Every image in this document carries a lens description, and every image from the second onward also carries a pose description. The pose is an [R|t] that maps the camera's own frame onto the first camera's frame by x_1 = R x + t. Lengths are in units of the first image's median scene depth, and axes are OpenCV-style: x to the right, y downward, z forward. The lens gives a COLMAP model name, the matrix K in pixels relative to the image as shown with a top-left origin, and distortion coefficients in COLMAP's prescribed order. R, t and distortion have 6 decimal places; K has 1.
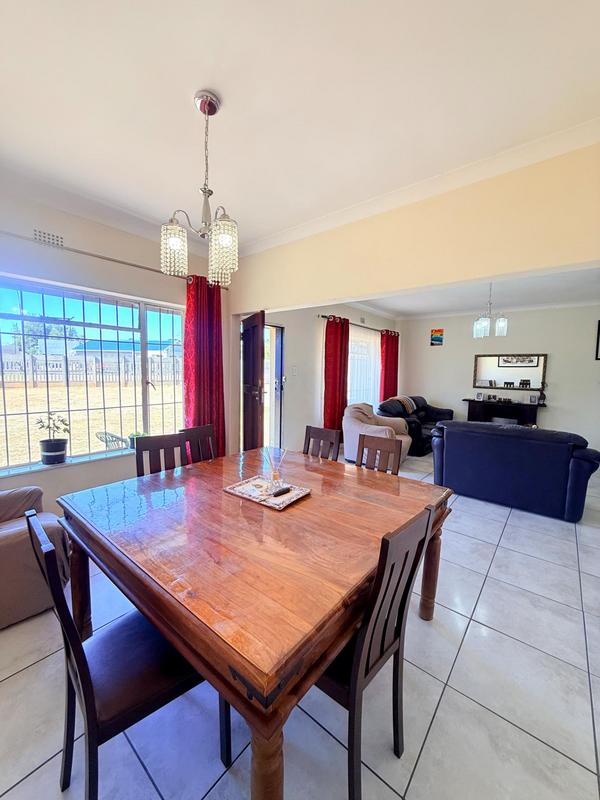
lens RADIAL K [[318.4, 0, 299.1], [0, 318.4, 397.3], [0, 0, 1]] dist [-0.001608, 0.000013]
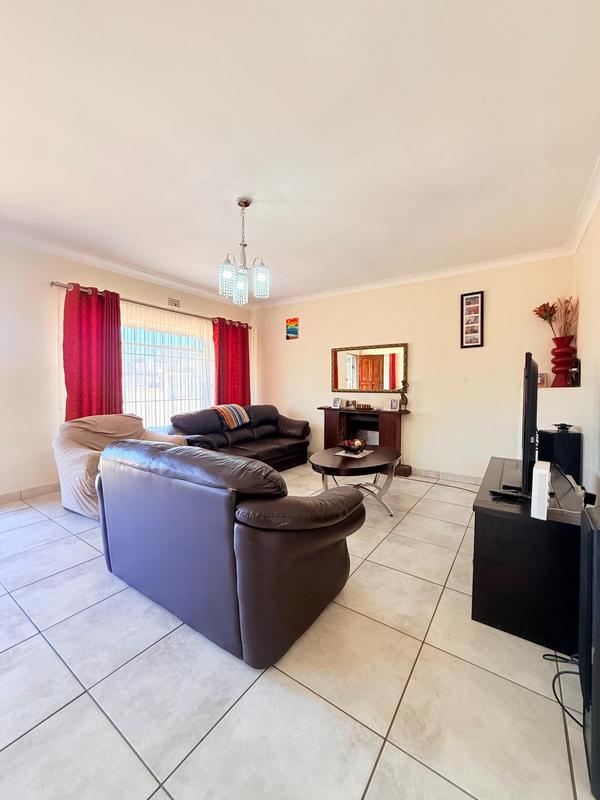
lens RADIAL K [[318.4, 0, 297.8], [0, 318.4, 396.2], [0, 0, 1]] dist [-0.001608, 0.000013]
pose [[0.996790, -0.018095, 0.077990, 0.429189], [0.022240, 0.998367, -0.052615, 0.020087], [-0.076911, 0.054181, 0.995565, 0.261566]]
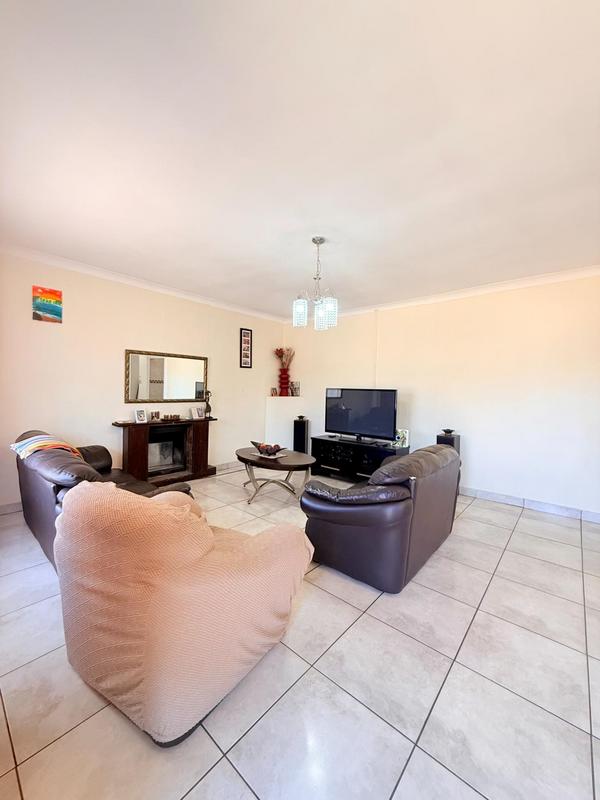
lens RADIAL K [[318.4, 0, 300.1], [0, 318.4, 400.8], [0, 0, 1]] dist [-0.001608, 0.000013]
pose [[0.020870, -0.059967, 0.997982, -0.060197], [0.060793, 0.996429, 0.058602, -0.052597], [-0.997932, 0.059448, 0.024441, 0.686178]]
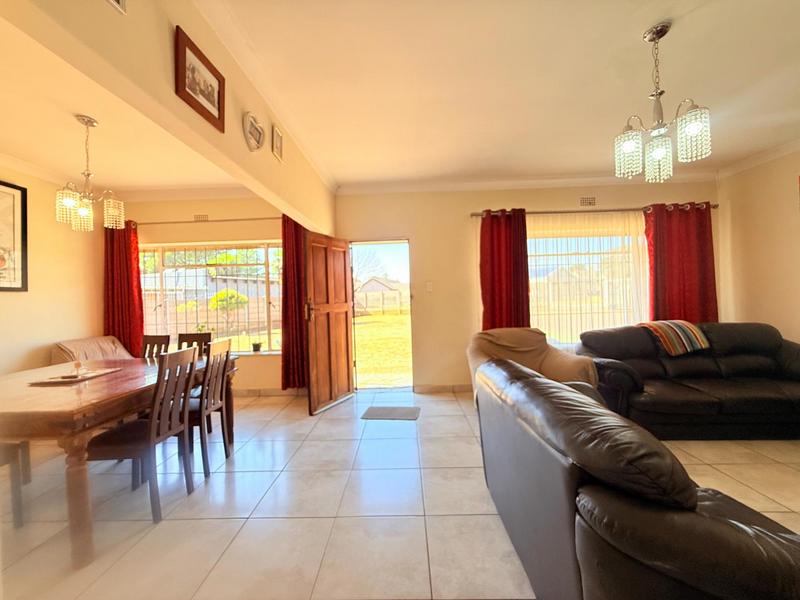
lens RADIAL K [[318.4, 0, 399.1], [0, 318.4, 299.2], [0, 0, 1]] dist [-0.001608, 0.000013]
pose [[0.616539, -0.039040, -0.786356, 0.467695], [-0.024559, 0.997330, -0.068769, 0.008999], [0.786942, 0.061711, 0.613934, 0.322441]]
